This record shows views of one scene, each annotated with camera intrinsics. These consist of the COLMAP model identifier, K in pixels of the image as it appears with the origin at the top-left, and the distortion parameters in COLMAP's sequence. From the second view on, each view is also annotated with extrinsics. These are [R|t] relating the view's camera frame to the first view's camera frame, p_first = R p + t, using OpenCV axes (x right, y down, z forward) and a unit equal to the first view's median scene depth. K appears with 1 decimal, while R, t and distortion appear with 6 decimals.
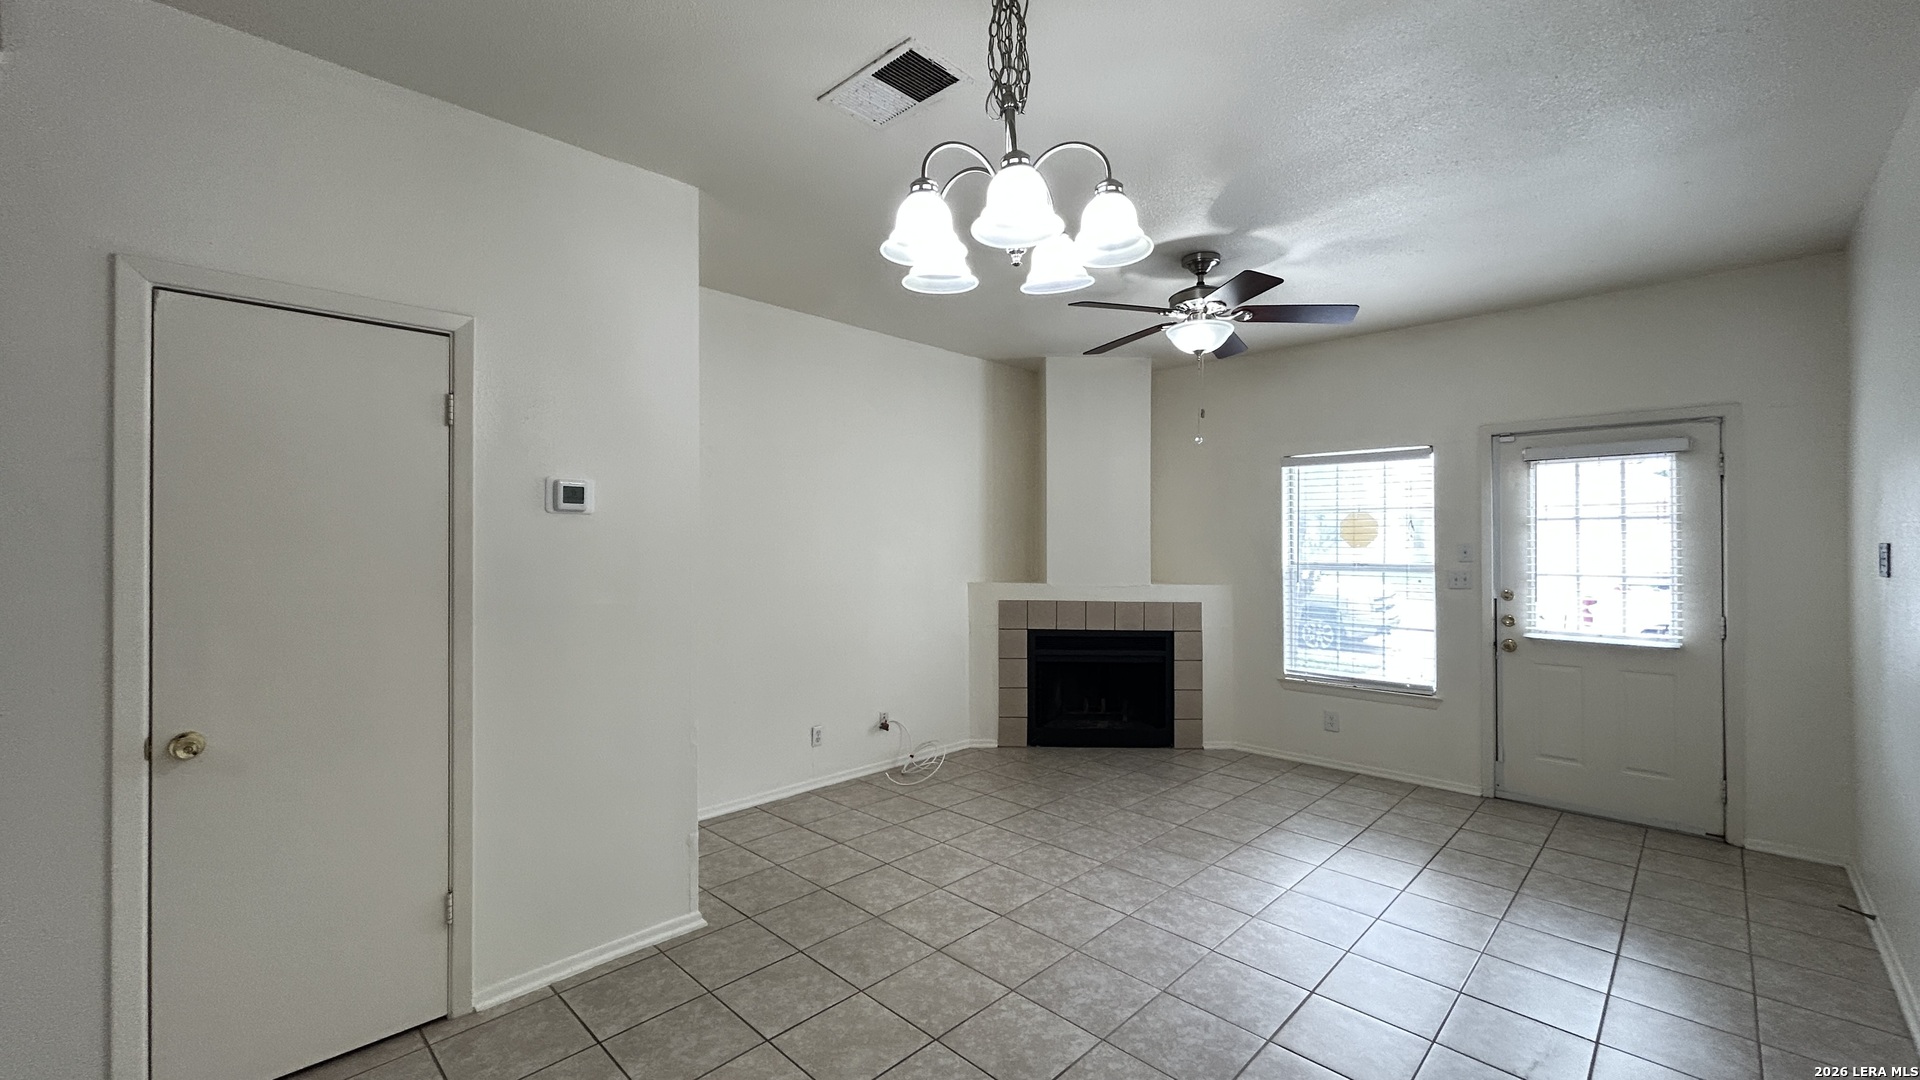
lens RADIAL K [[771.7, 0, 962.3], [0, 771.7, 537.3], [0, 0, 1]] dist [-0.000262, -0.000120]
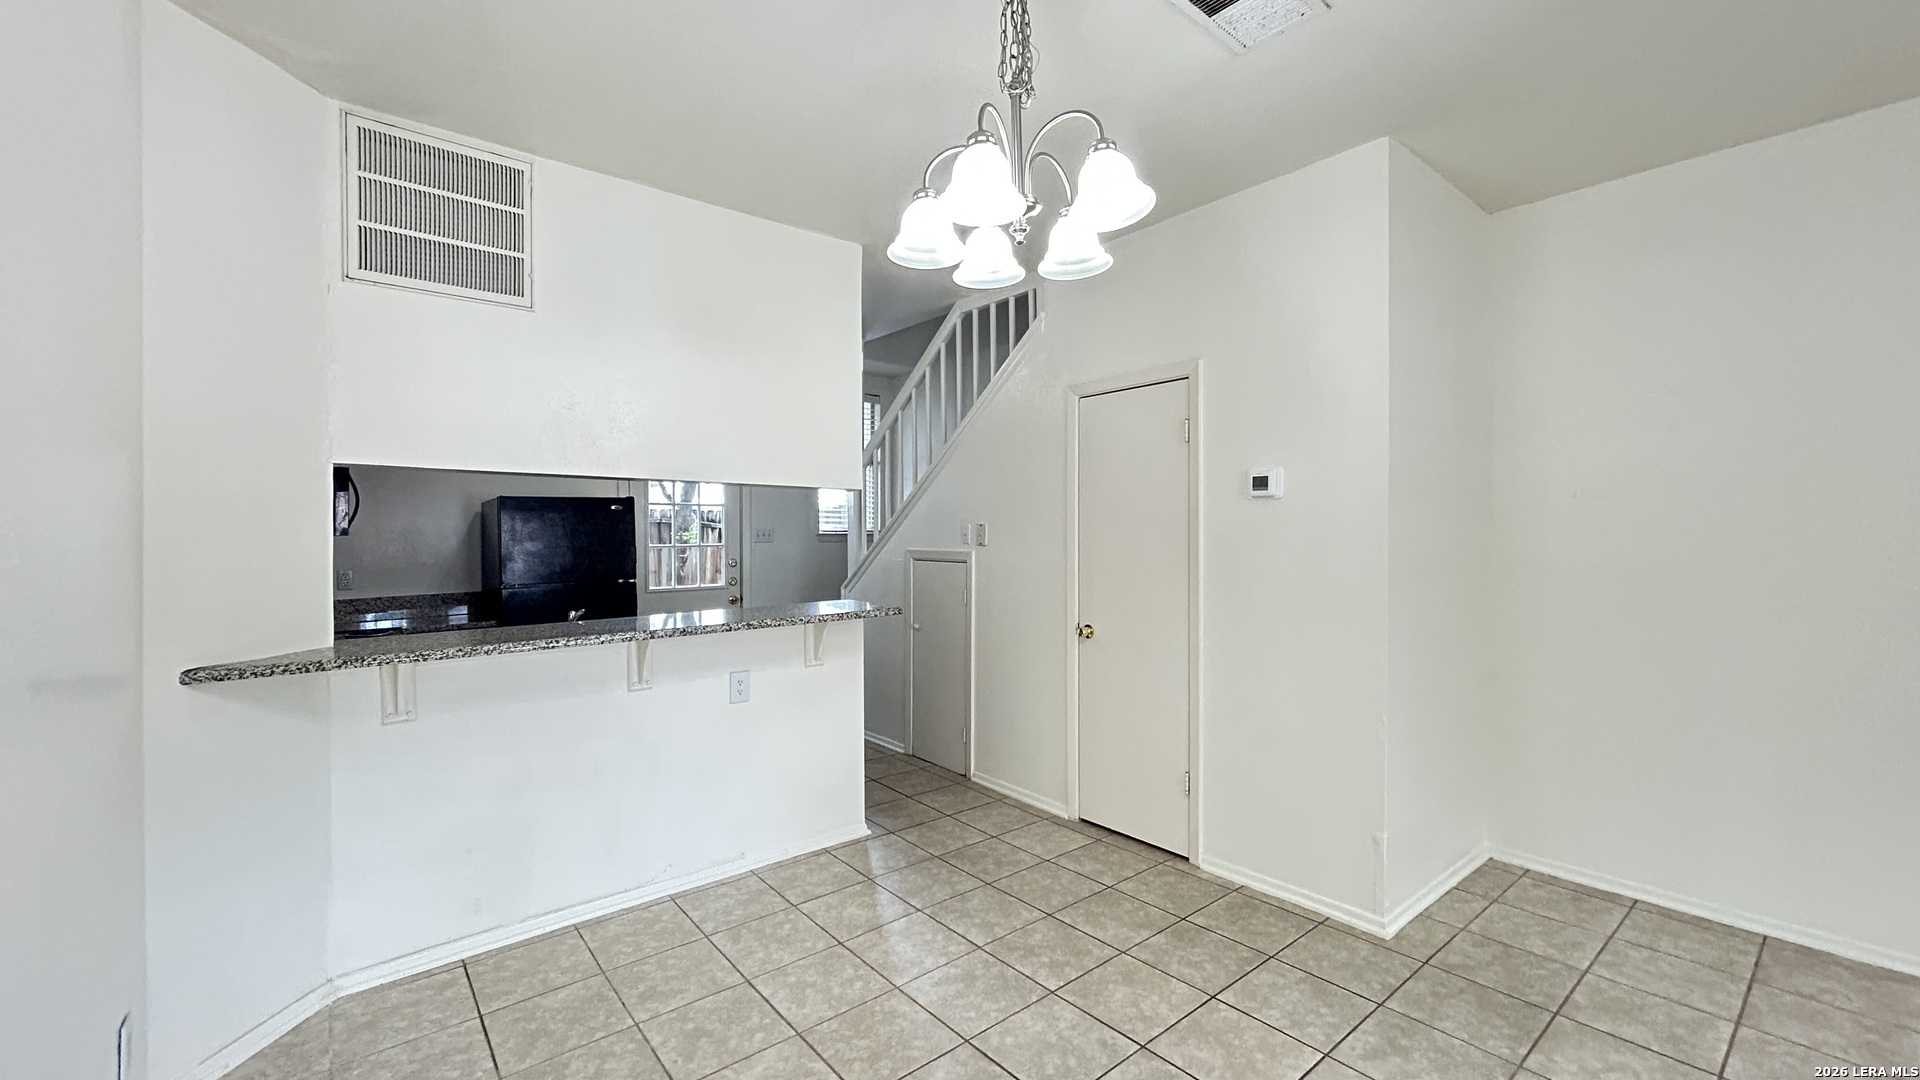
lens RADIAL K [[771.7, 0, 962.3], [0, 771.7, 537.3], [0, 0, 1]] dist [-0.000262, -0.000120]
pose [[-0.106983, 0.003919, -0.994253, 0.425714], [0.008104, 0.999962, 0.003070, 0.012578], [0.994228, -0.007729, -0.107011, 0.404238]]
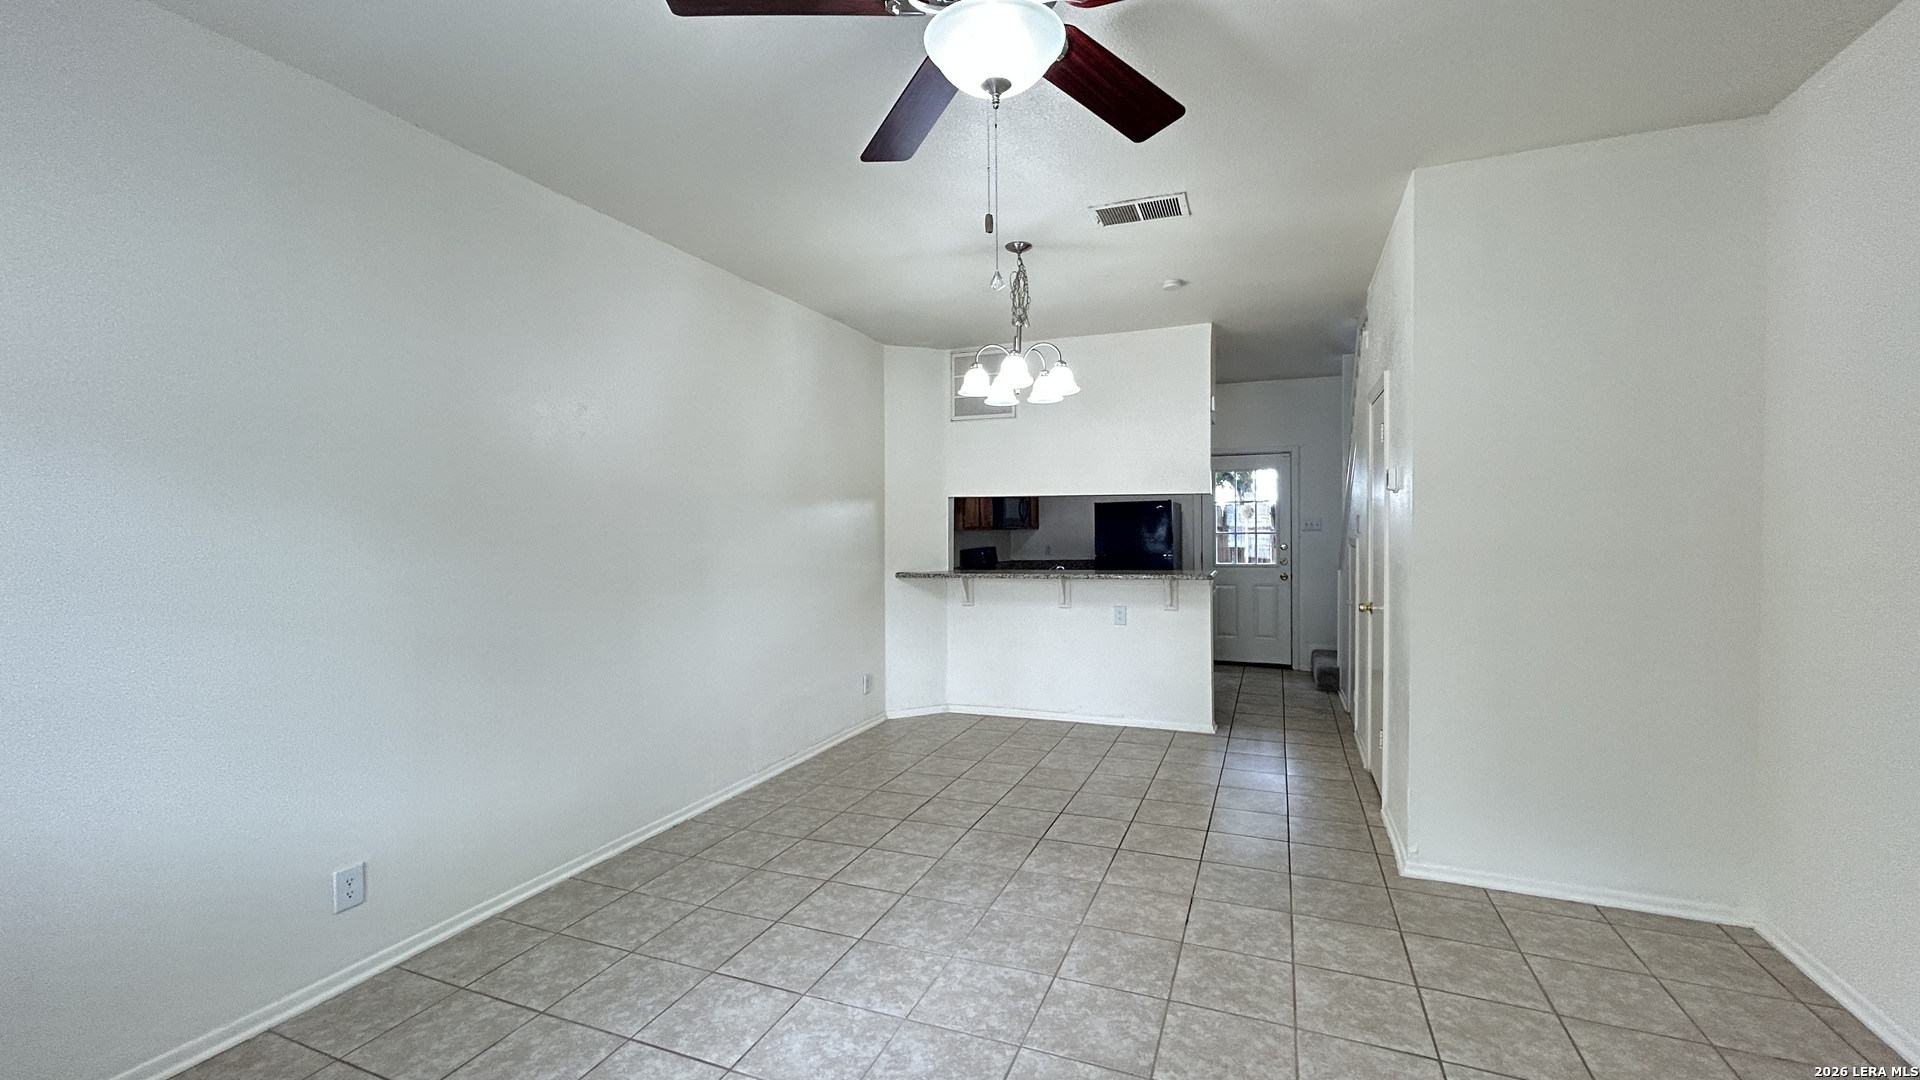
lens RADIAL K [[771.7, 0, 962.3], [0, 771.7, 537.3], [0, 0, 1]] dist [-0.000262, -0.000120]
pose [[-0.926318, 0.010642, -0.376591, 0.416266], [0.008222, 0.999934, 0.008033, 0.018215], [0.376652, 0.004345, -0.926345, 1.179672]]
